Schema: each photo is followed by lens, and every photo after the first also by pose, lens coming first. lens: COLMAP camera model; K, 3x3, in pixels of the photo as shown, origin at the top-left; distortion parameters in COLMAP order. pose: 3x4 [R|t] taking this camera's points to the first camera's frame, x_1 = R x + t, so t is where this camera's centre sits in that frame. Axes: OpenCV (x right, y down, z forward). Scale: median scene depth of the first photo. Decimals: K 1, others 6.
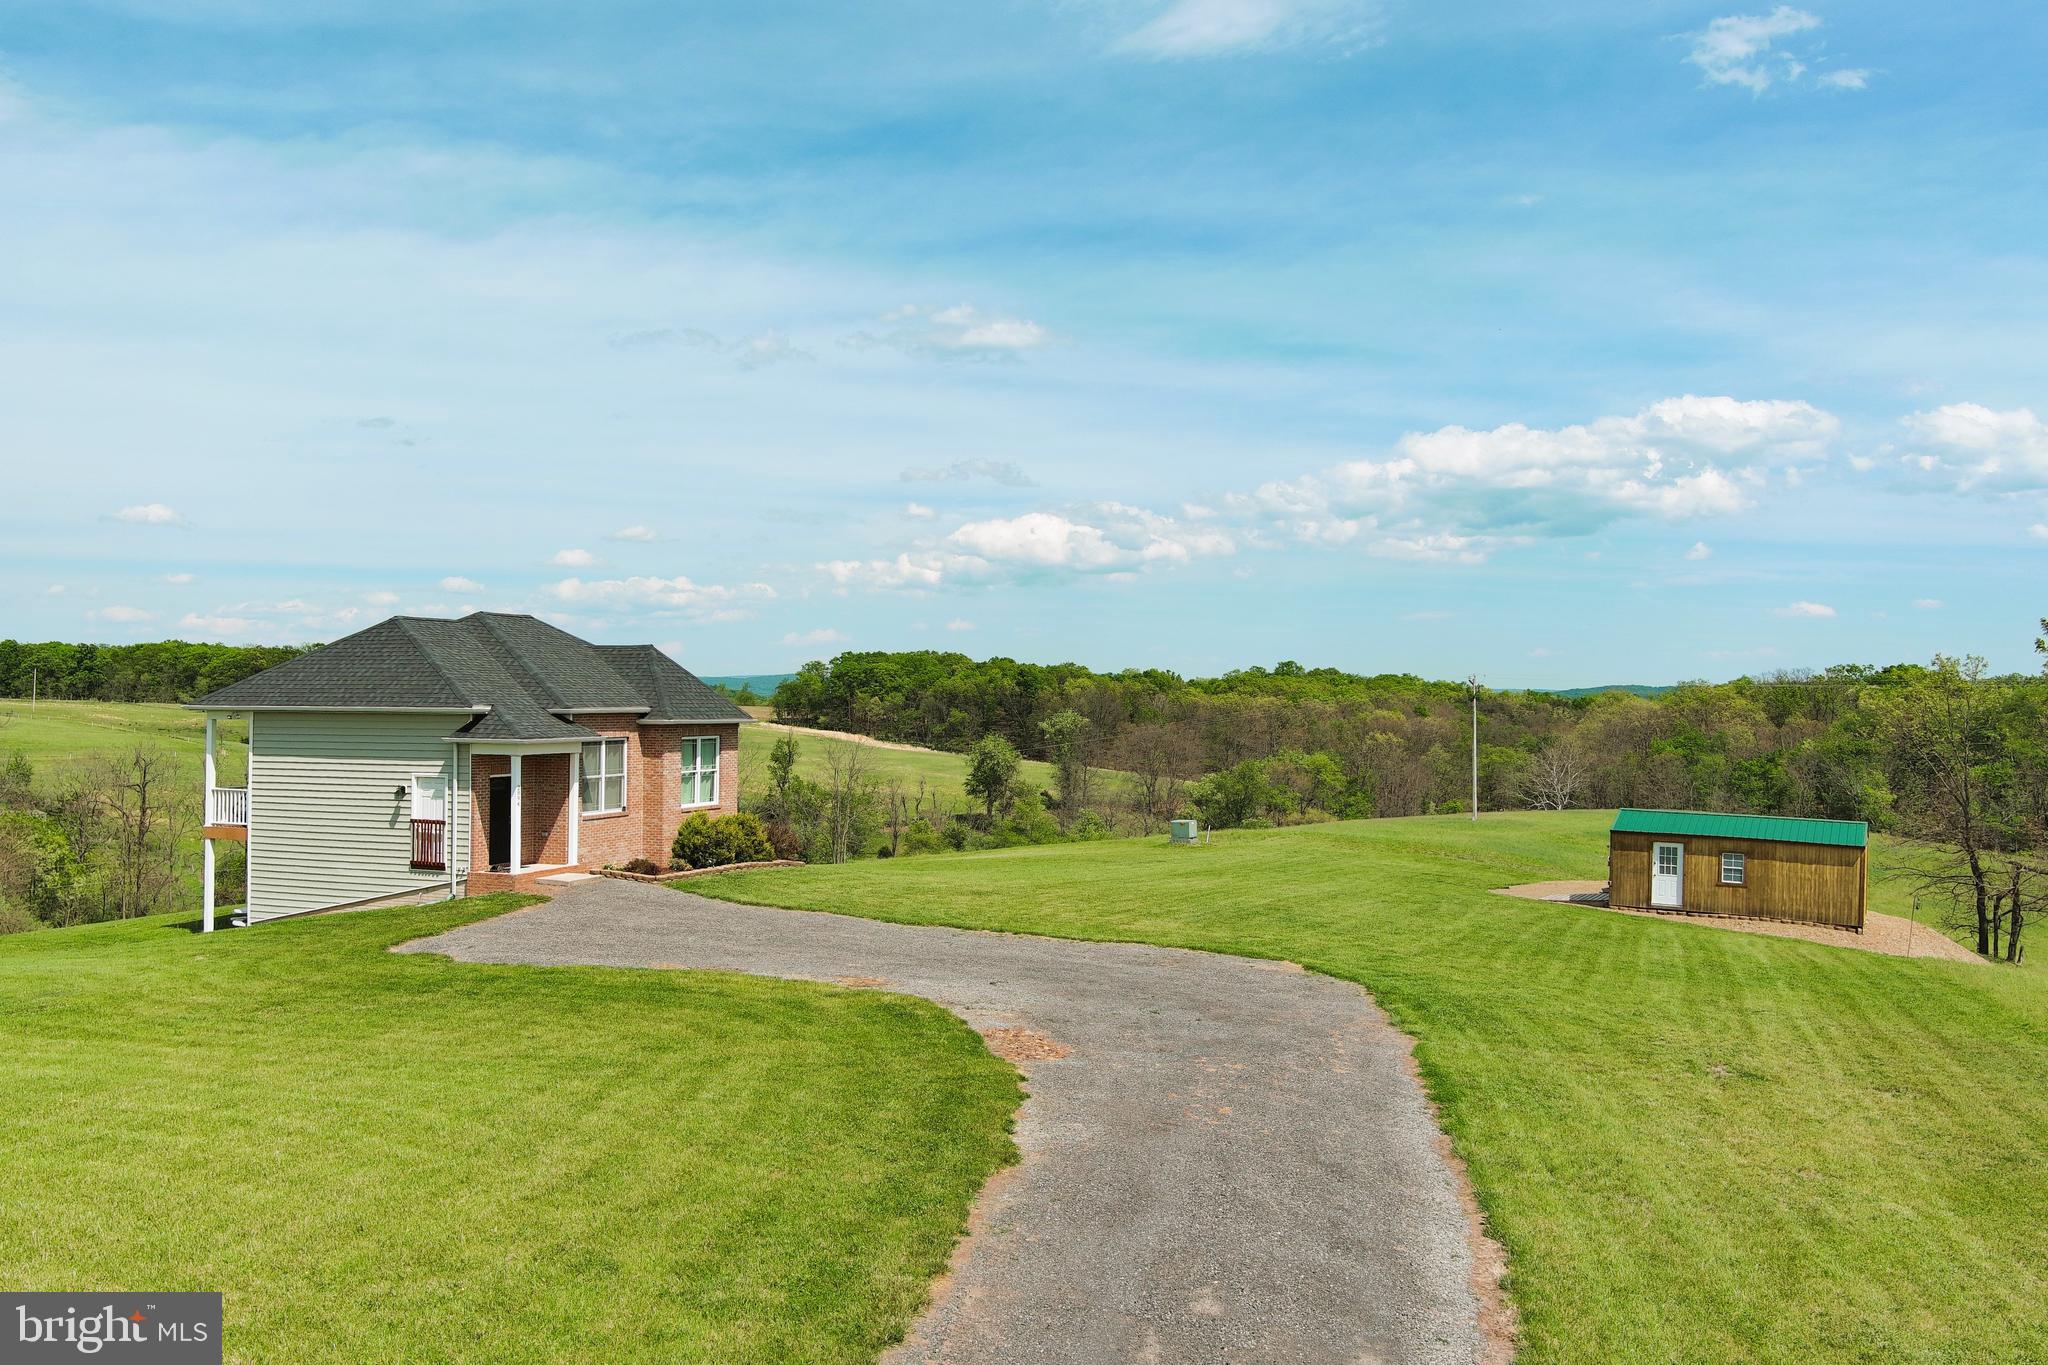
lens RADIAL K [[1586.1, 0, 1020.2], [0, 1586.1, 691.6], [0, 0, 1]] dist [0.050974, -0.070940]
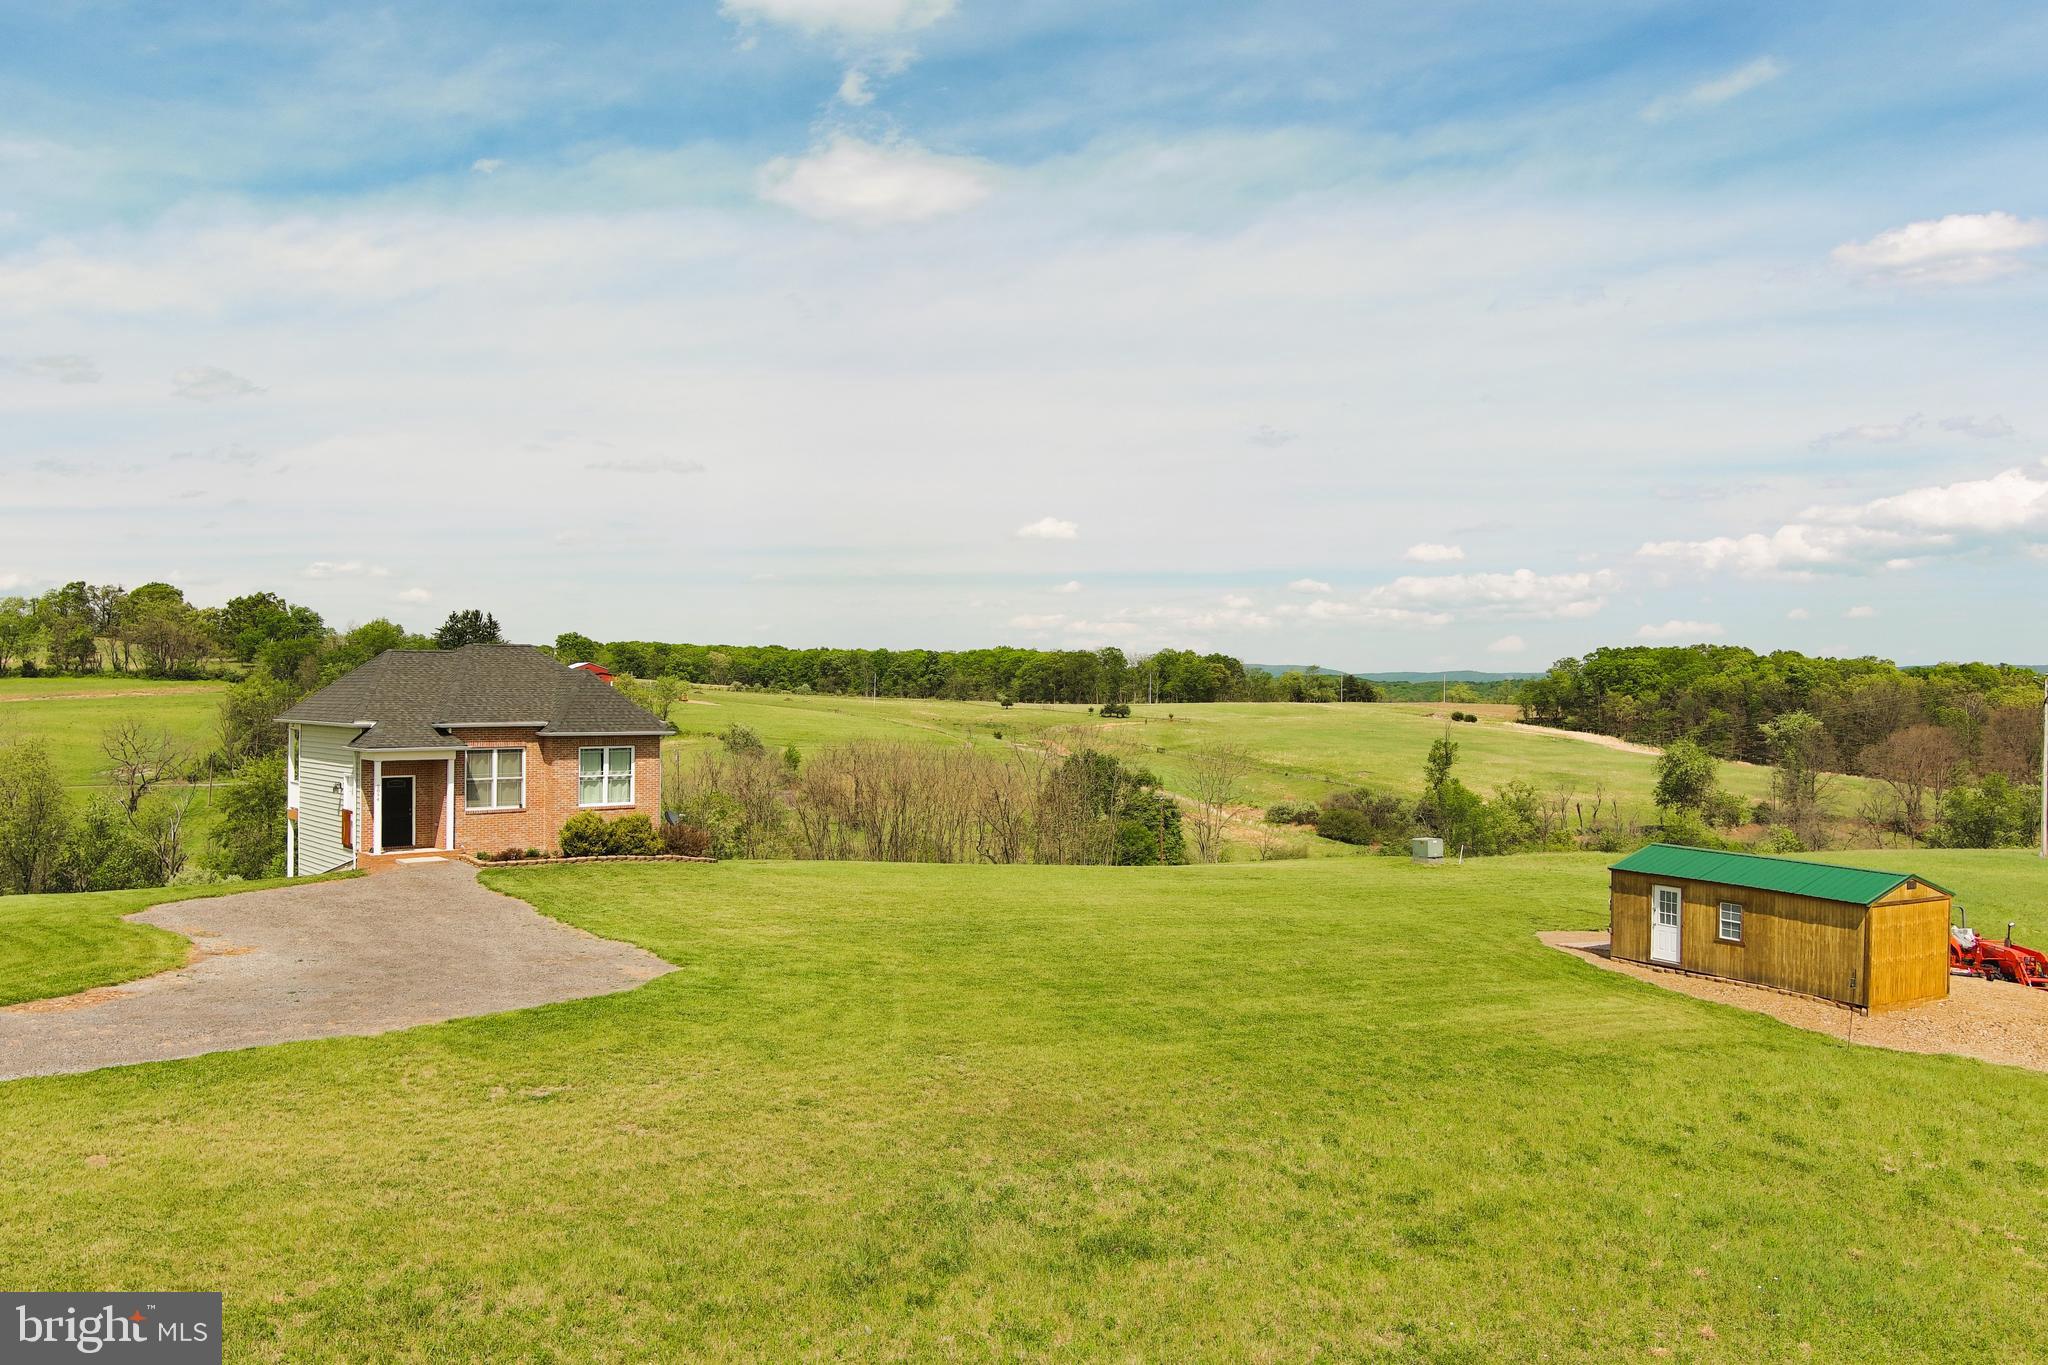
lens RADIAL K [[1586.1, 0, 1020.2], [0, 1586.1, 691.6], [0, 0, 1]] dist [0.050974, -0.070940]
pose [[0.870399, -0.002798, -0.492338, 0.629934], [0.003779, 0.999992, 0.000998, -0.011822], [0.492332, -0.002729, 0.870403, 0.126009]]
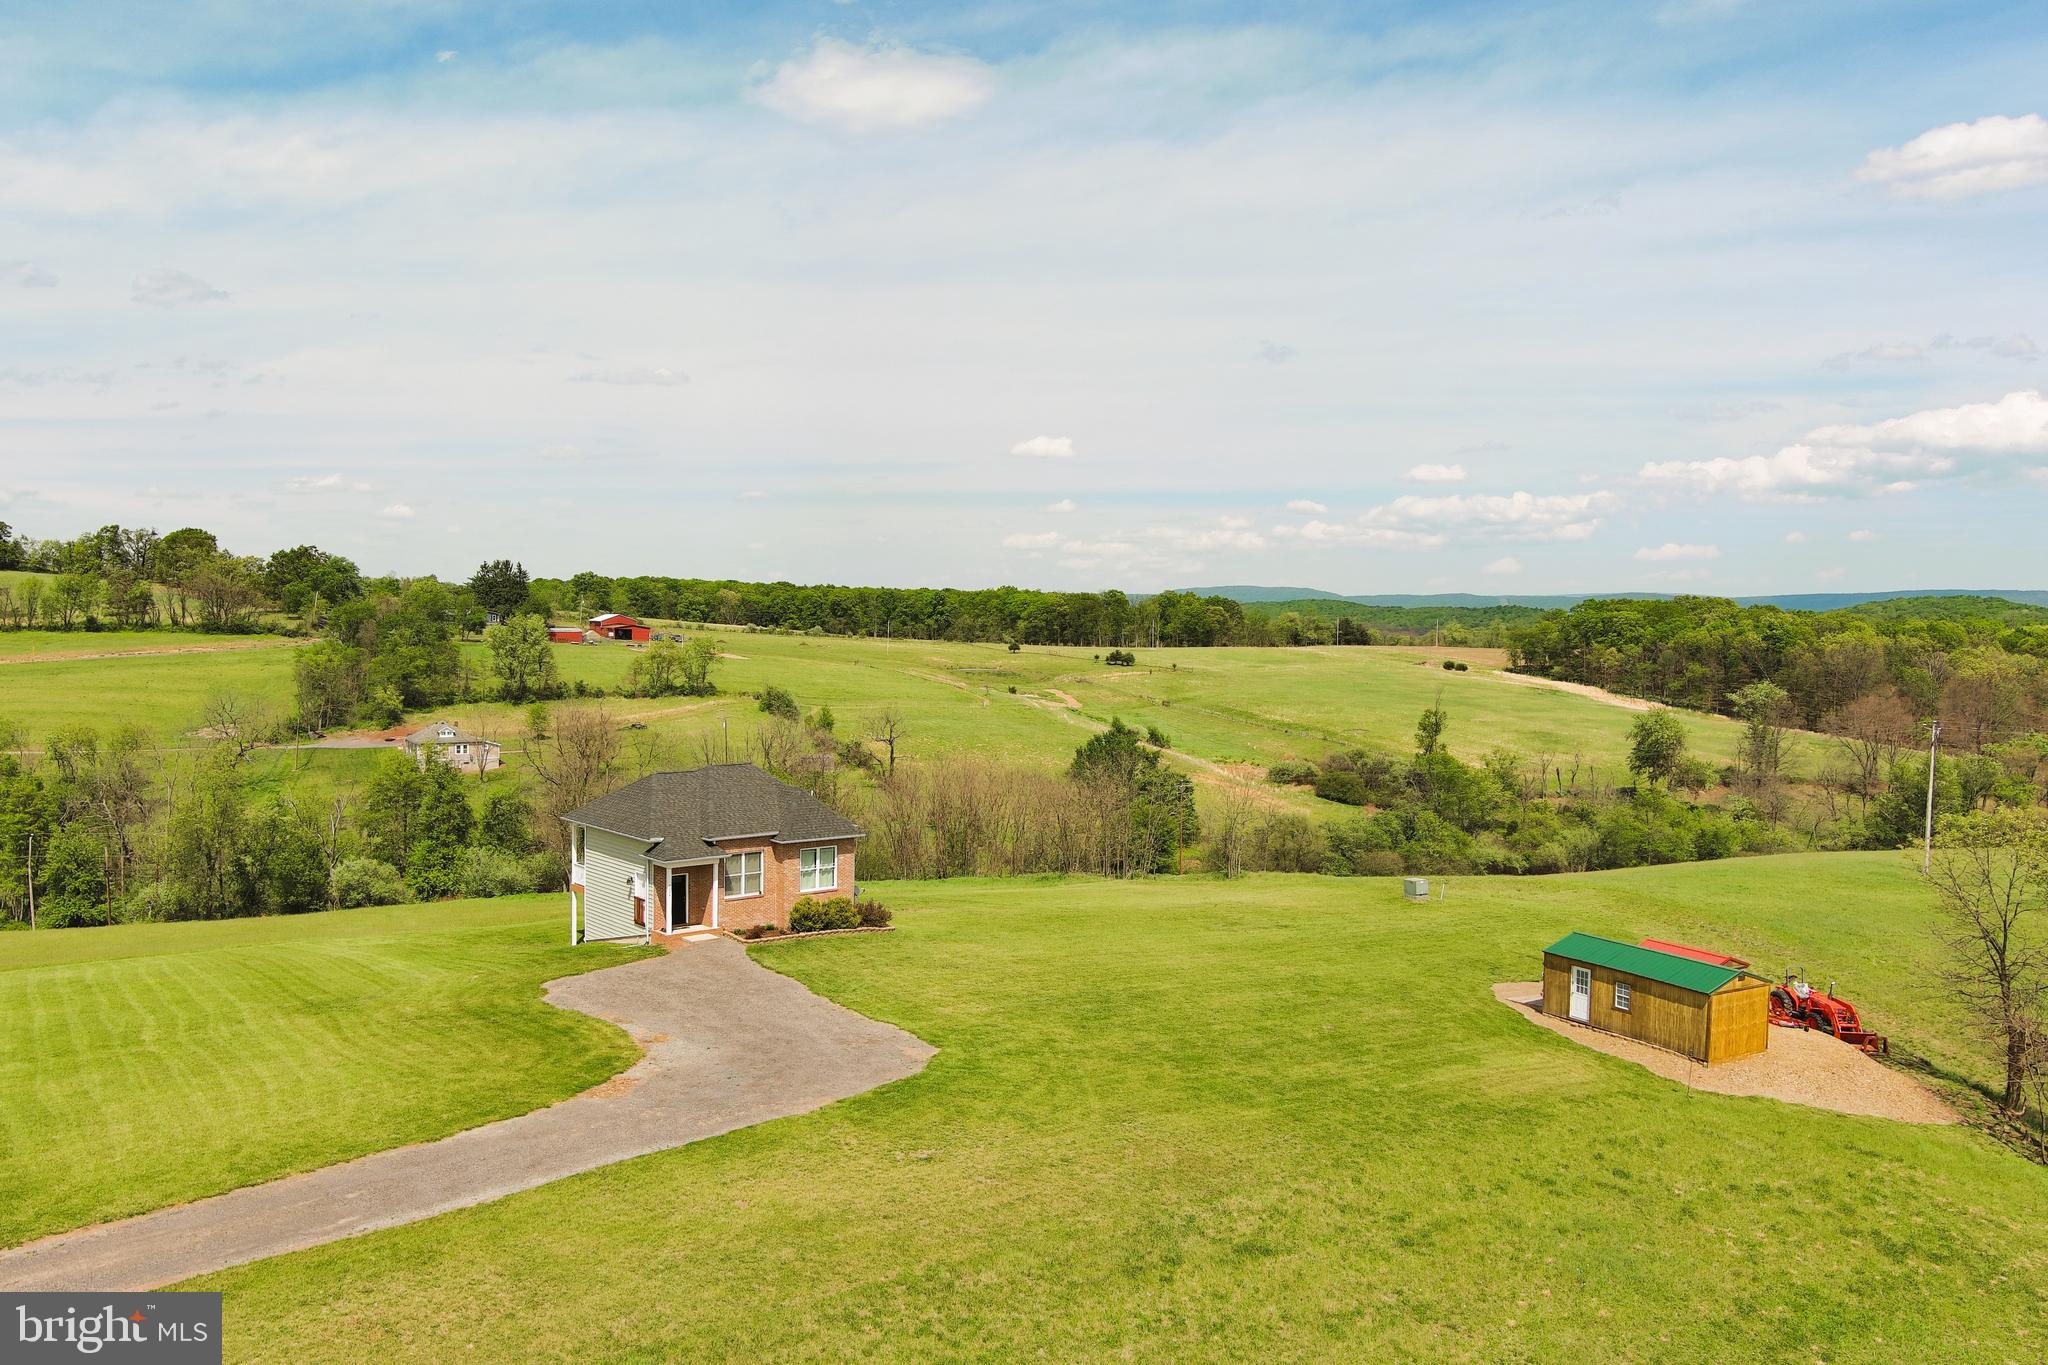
lens RADIAL K [[1586.1, 0, 1020.2], [0, 1586.1, 691.6], [0, 0, 1]] dist [0.050974, -0.070940]
pose [[0.872376, 0.026368, -0.488123, 0.743684], [-0.001334, 0.998669, 0.051563, -0.208836], [0.488833, -0.044331, 0.871250, -0.289624]]
